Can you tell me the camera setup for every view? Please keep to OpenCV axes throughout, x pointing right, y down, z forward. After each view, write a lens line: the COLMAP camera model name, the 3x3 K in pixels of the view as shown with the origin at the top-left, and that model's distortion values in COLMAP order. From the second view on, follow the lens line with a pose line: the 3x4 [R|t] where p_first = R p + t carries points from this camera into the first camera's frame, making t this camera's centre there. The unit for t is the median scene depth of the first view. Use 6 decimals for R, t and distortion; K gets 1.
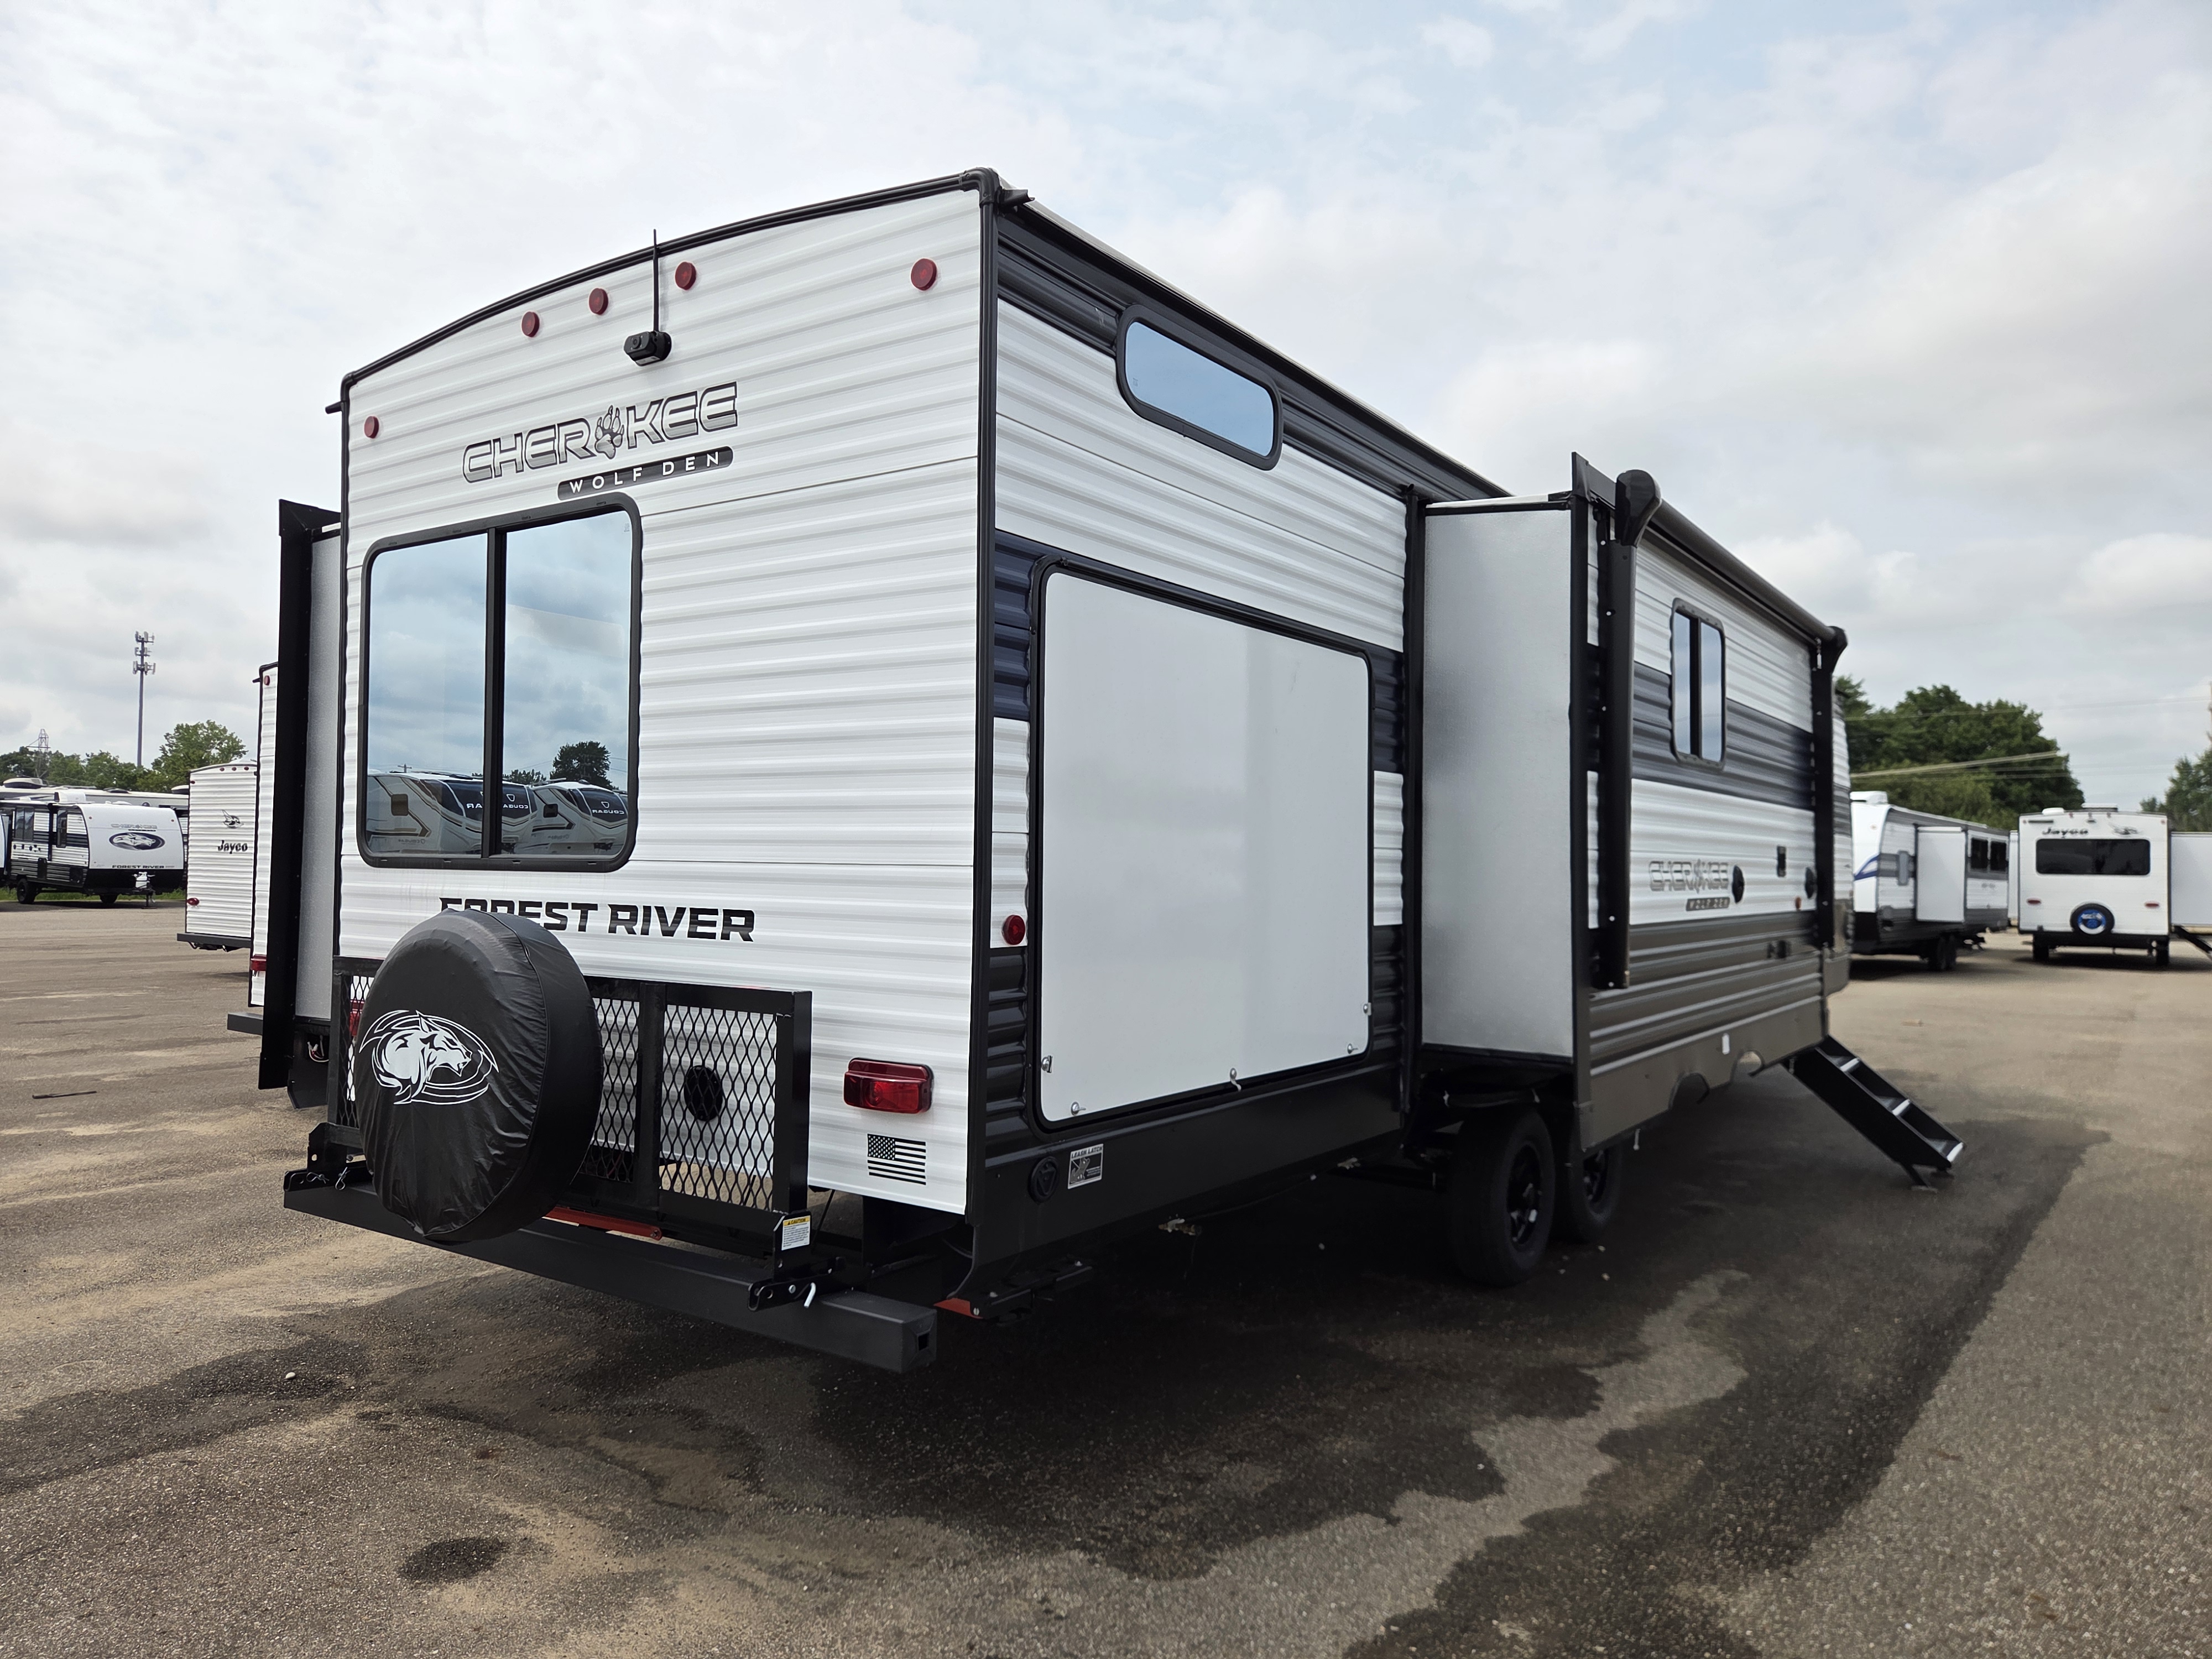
lens RADIAL K [[1486.8, 0, 1107.7], [0, 1486.8, 814.7], [0, 0, 1]] dist [0.057883, -0.055542]
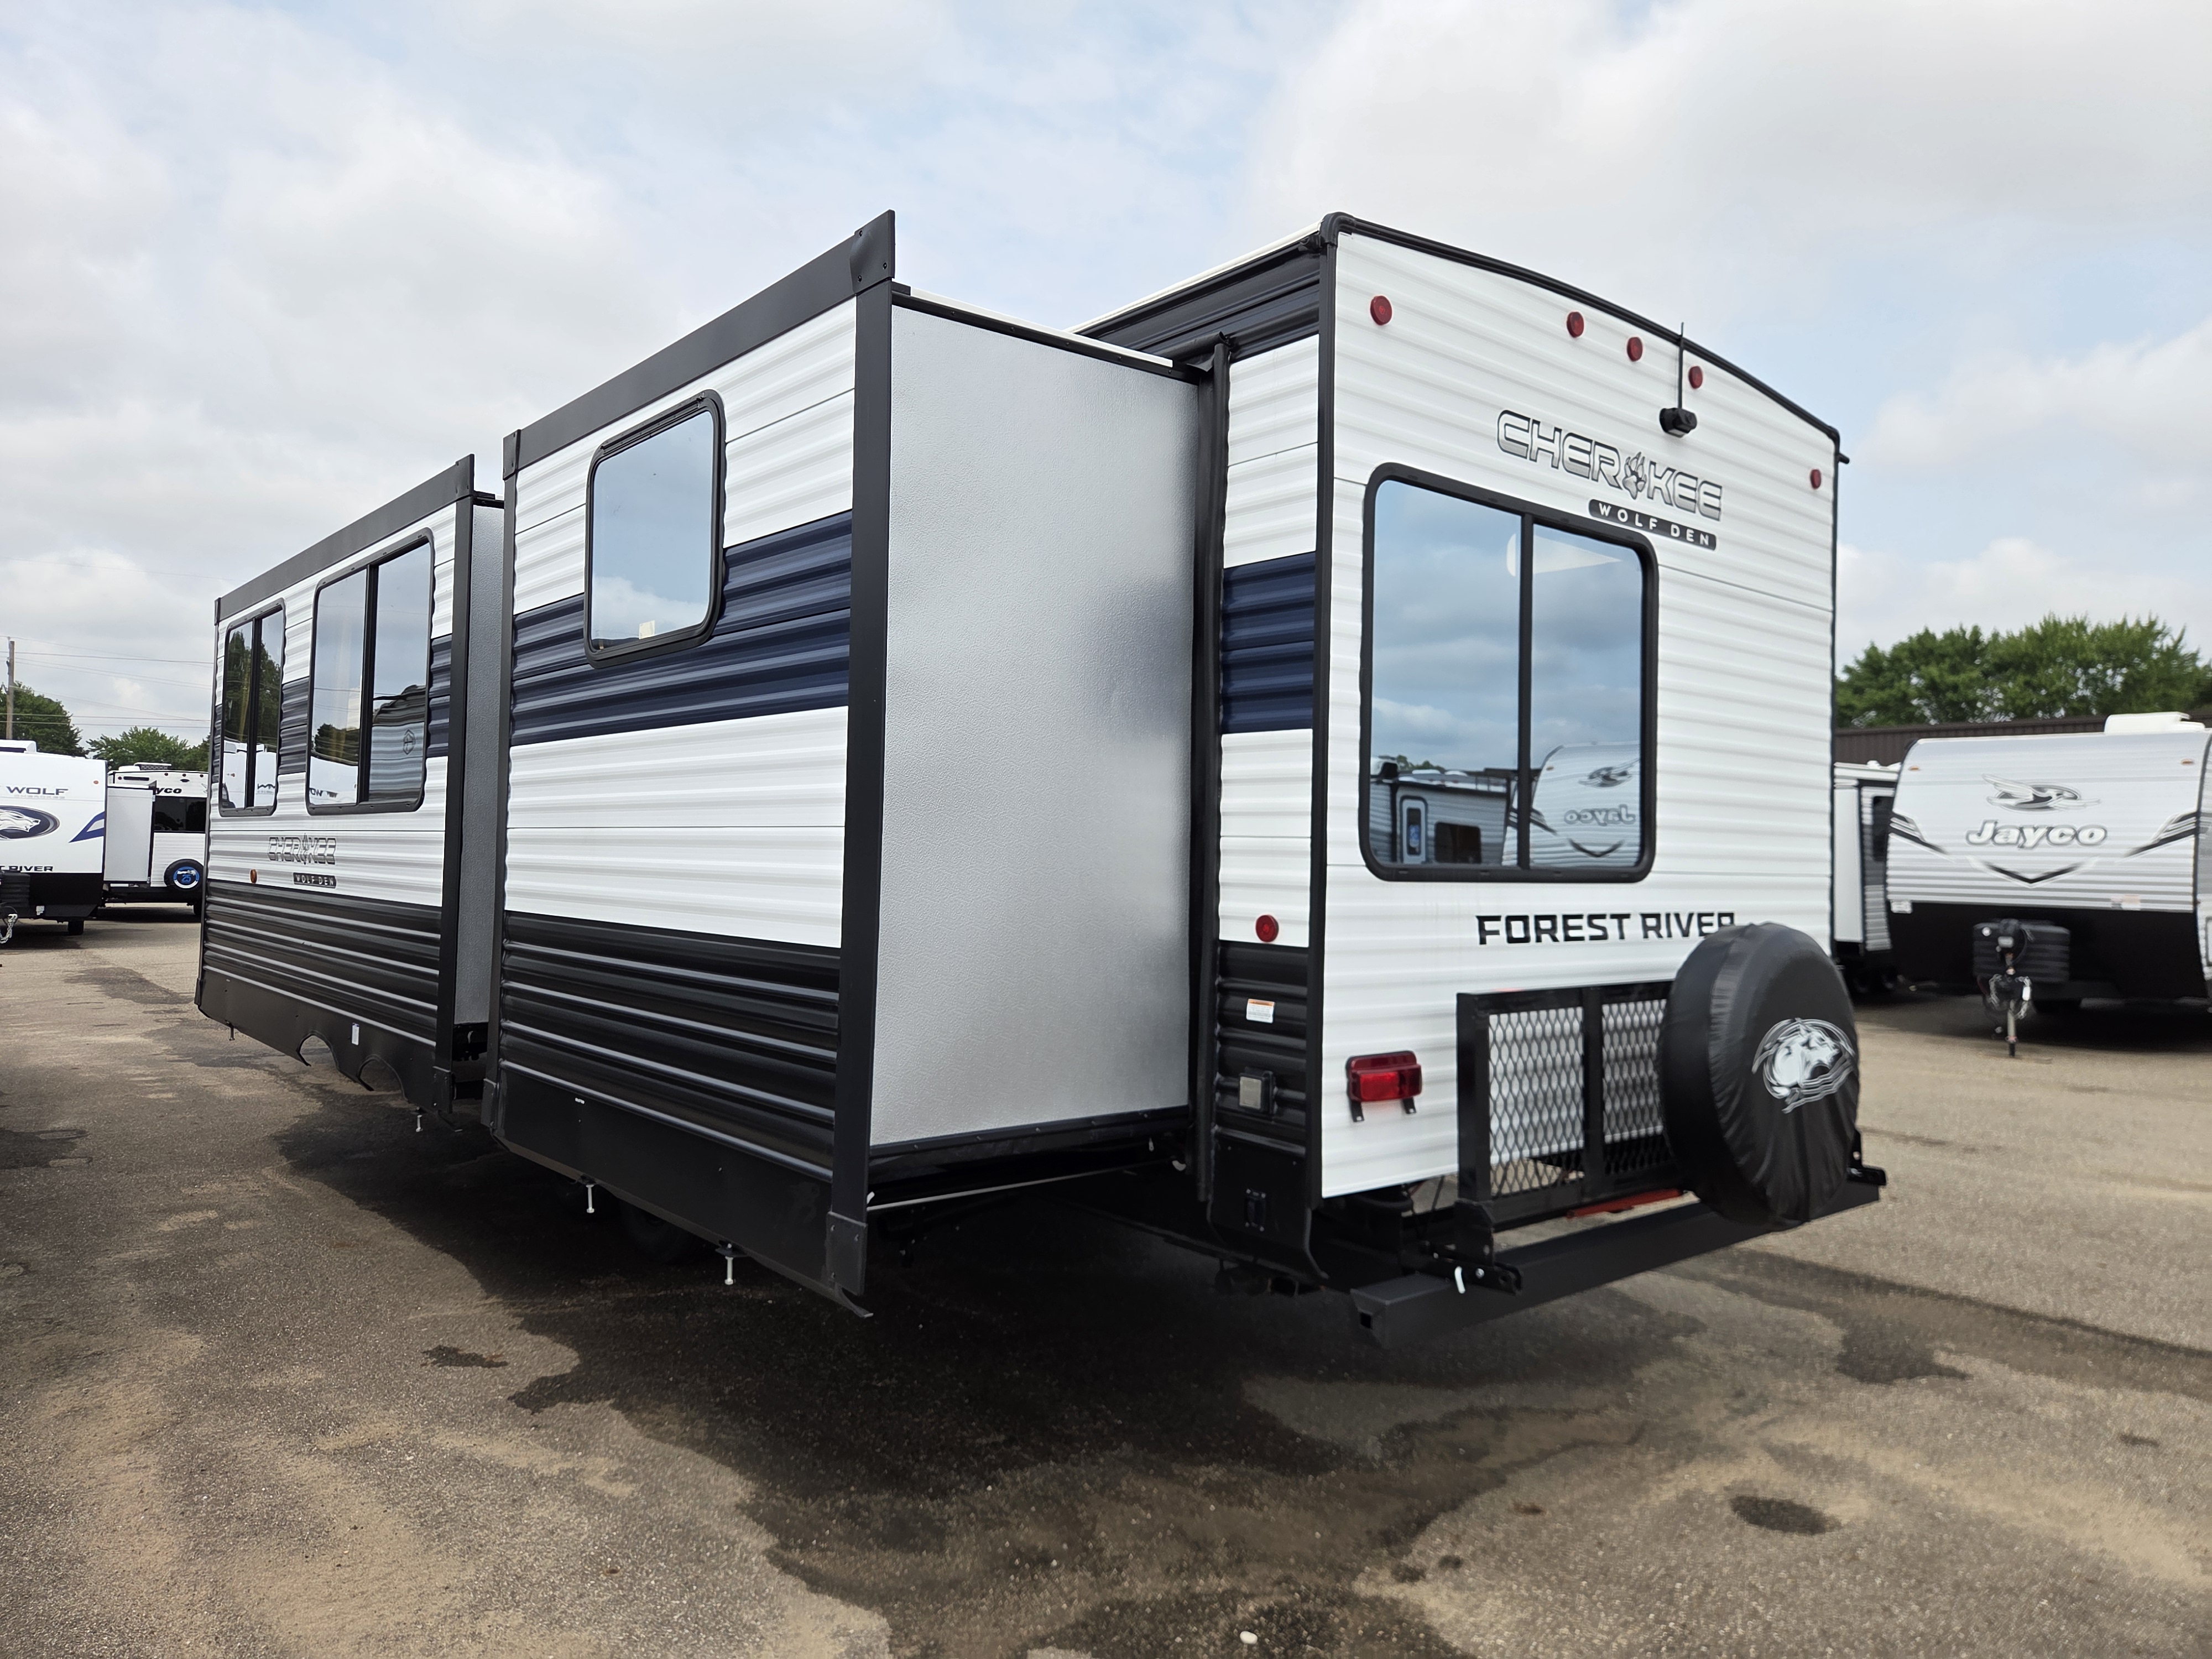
lens RADIAL K [[1486.8, 0, 1070.2], [0, 1486.8, 785.0], [0, 0, 1]] dist [0.057883, -0.055542]
pose [[0.263970, 0.035441, 0.963879, -1.487173], [-0.048917, 0.998531, -0.023319, 0.012659], [-0.963290, -0.040995, 0.265316, 1.108260]]
